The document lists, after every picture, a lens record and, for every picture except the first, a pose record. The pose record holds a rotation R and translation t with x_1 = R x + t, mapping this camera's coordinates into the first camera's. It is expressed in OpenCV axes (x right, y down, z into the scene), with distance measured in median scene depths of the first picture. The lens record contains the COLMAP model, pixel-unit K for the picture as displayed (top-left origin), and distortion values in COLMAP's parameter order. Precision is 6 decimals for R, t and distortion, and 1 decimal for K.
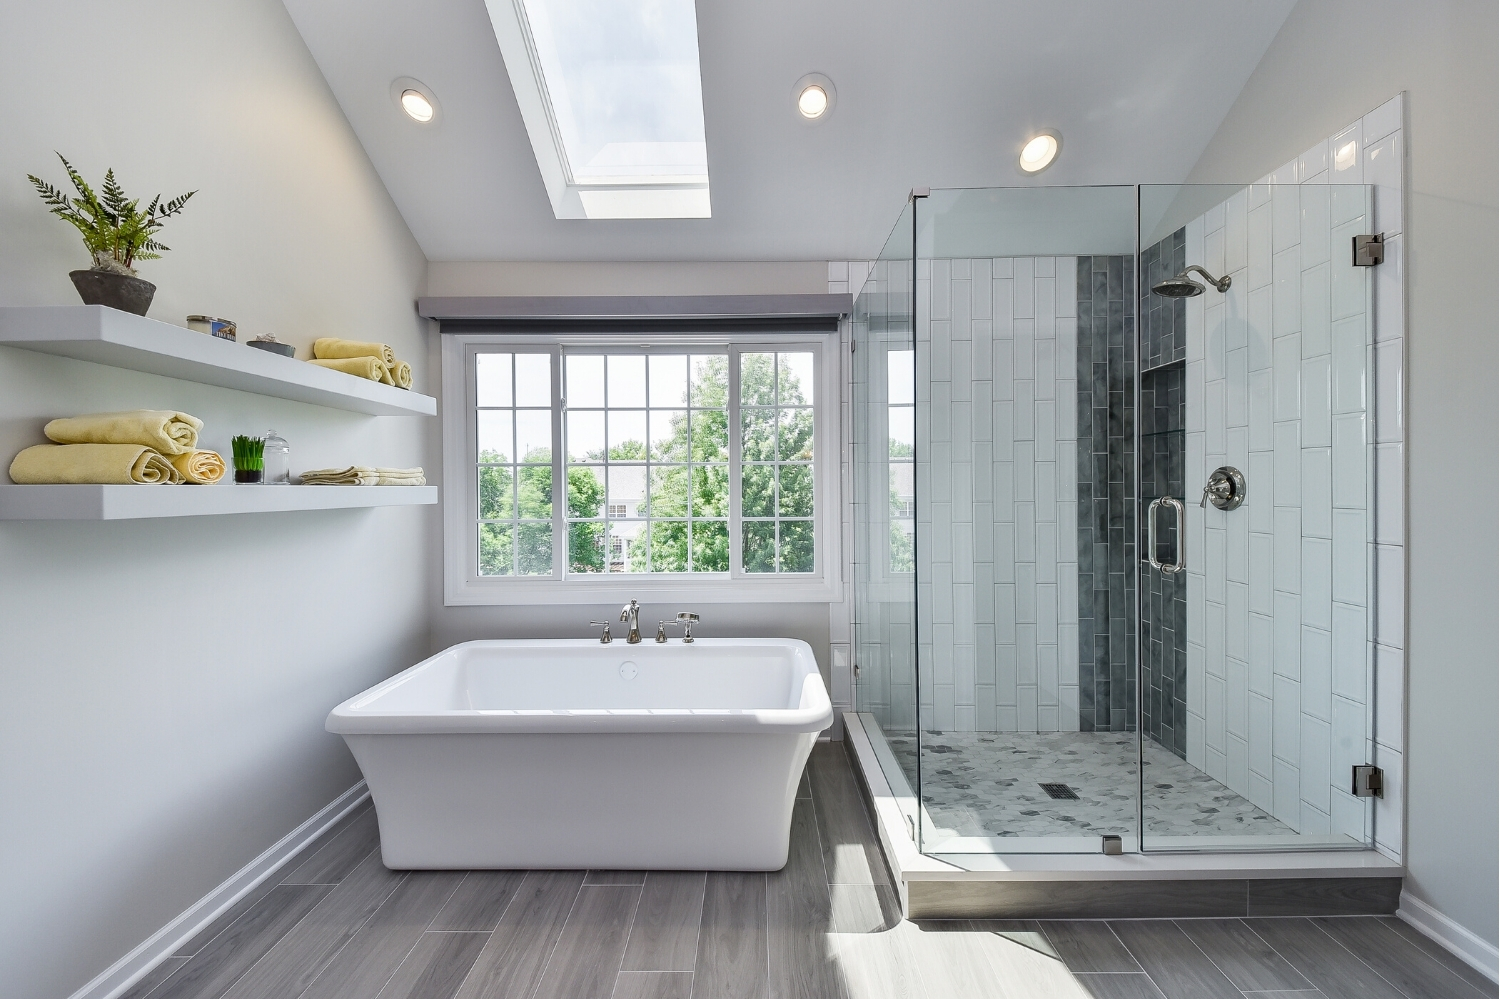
lens RADIAL K [[561.2, 0, 766.2], [0, 561.2, 487.7], [0, 0, 1]] dist [0.011311, -0.004396]
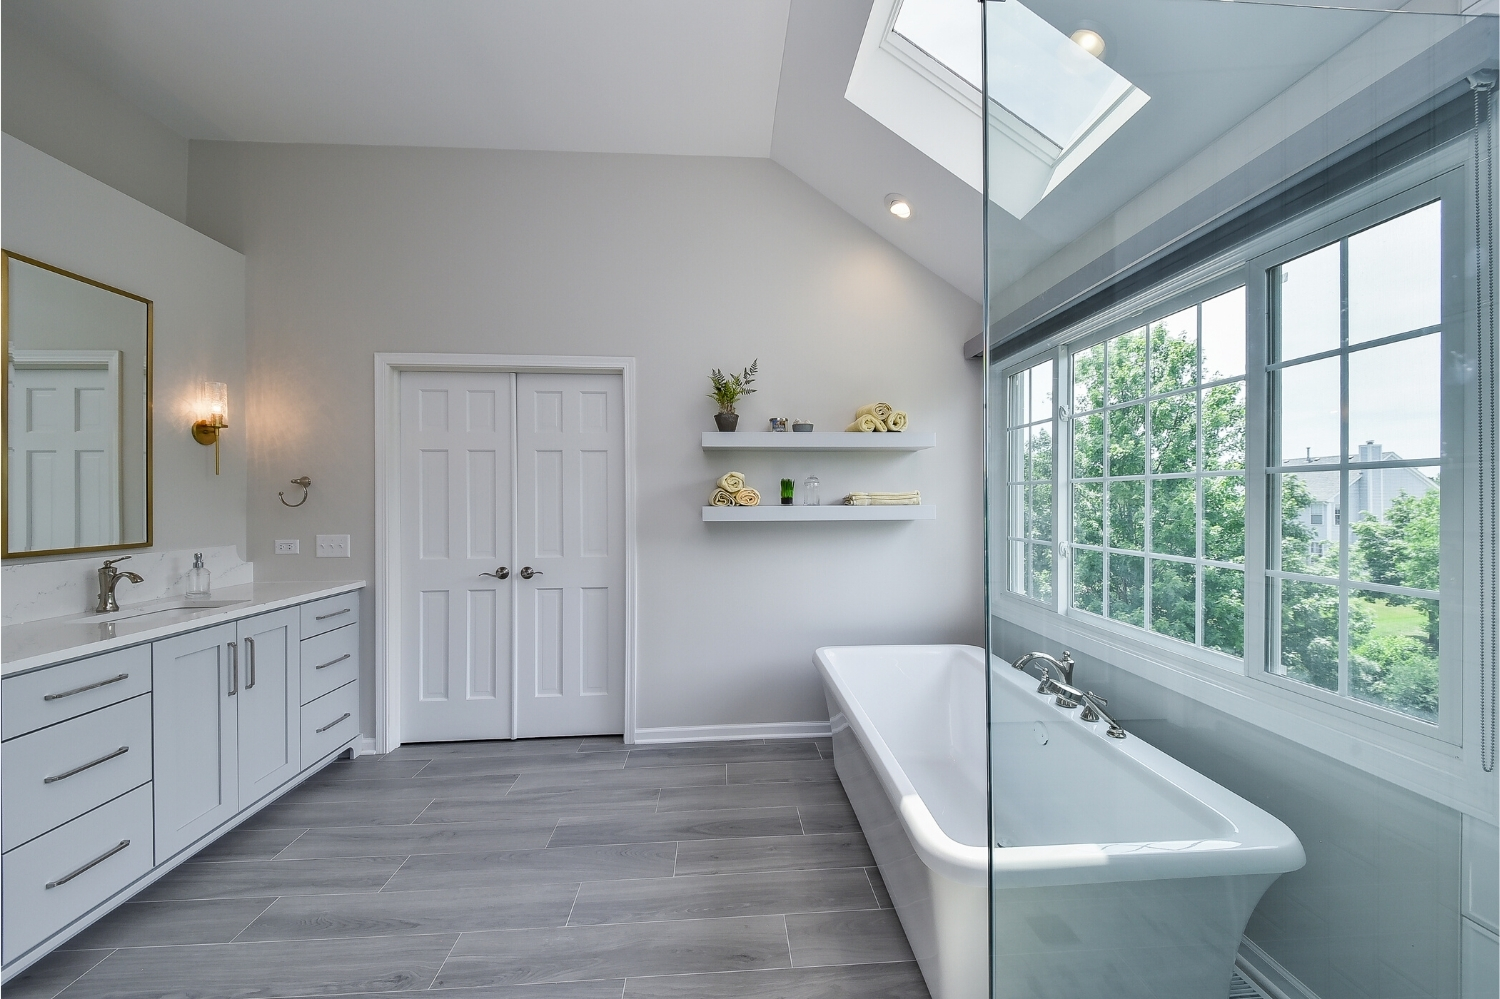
lens RADIAL K [[561.2, 0, 738.4], [0, 561.2, 488.6], [0, 0, 1]] dist [0.011311, -0.004396]
pose [[0.017452, -0.003530, -0.999841, 0.730704], [0.004870, 0.999982, -0.003445, -0.044413], [0.999836, -0.004809, 0.017469, 0.672108]]
